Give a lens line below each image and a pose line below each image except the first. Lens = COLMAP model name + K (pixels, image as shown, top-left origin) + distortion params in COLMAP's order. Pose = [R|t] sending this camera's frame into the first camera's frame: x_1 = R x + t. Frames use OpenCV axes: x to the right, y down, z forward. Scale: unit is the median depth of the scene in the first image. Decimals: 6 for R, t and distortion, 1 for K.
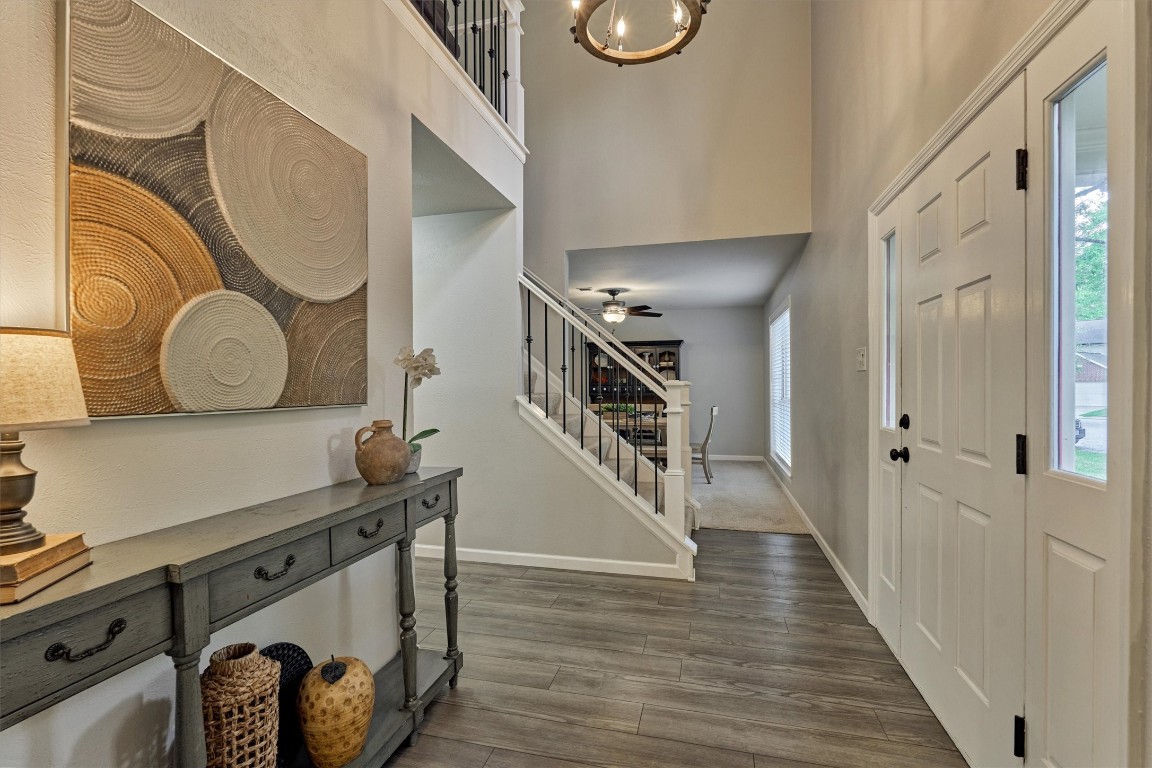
lens RADIAL K [[541.7, 0, 562.9], [0, 541.7, 386.5], [0, 0, 1]] dist [-0.012603, 0.000337]
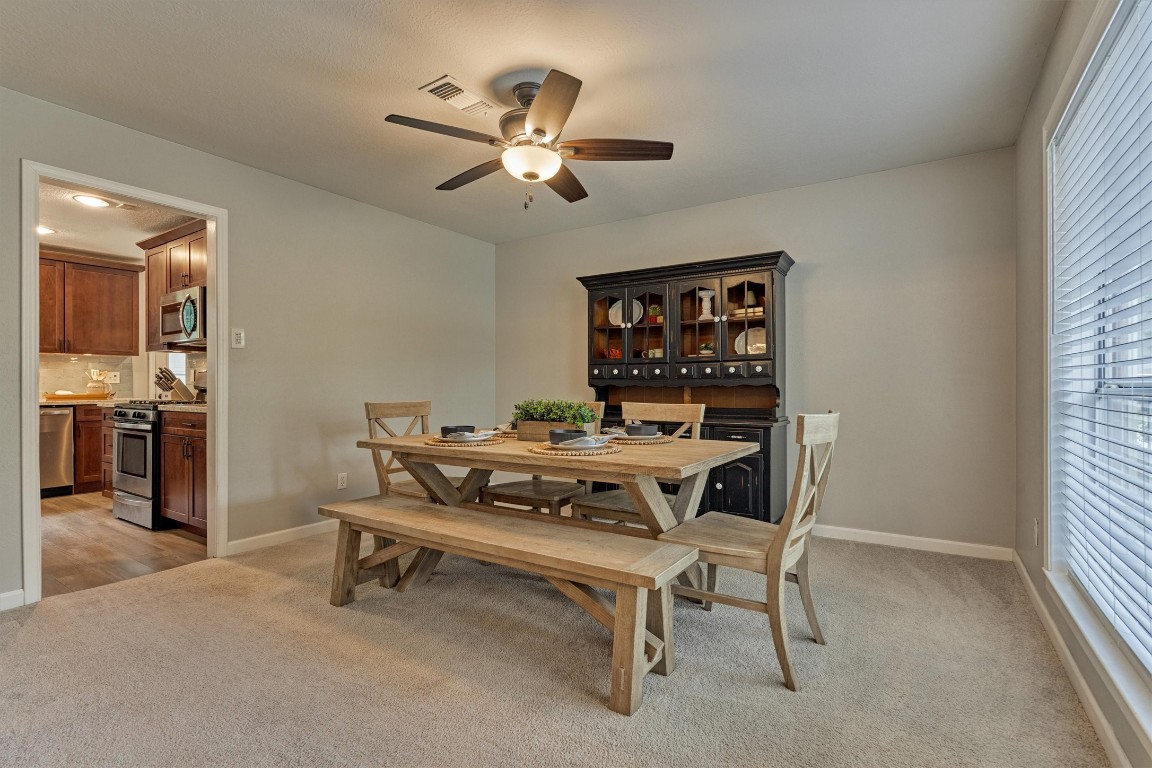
lens RADIAL K [[541.7, 0, 562.9], [0, 541.7, 386.5], [0, 0, 1]] dist [-0.012603, 0.000337]
pose [[0.945573, 0.007570, -0.325321, 0.197237], [-0.008672, 0.999961, -0.001937, 0.019891], [0.325294, 0.004653, 0.945602, 0.551555]]
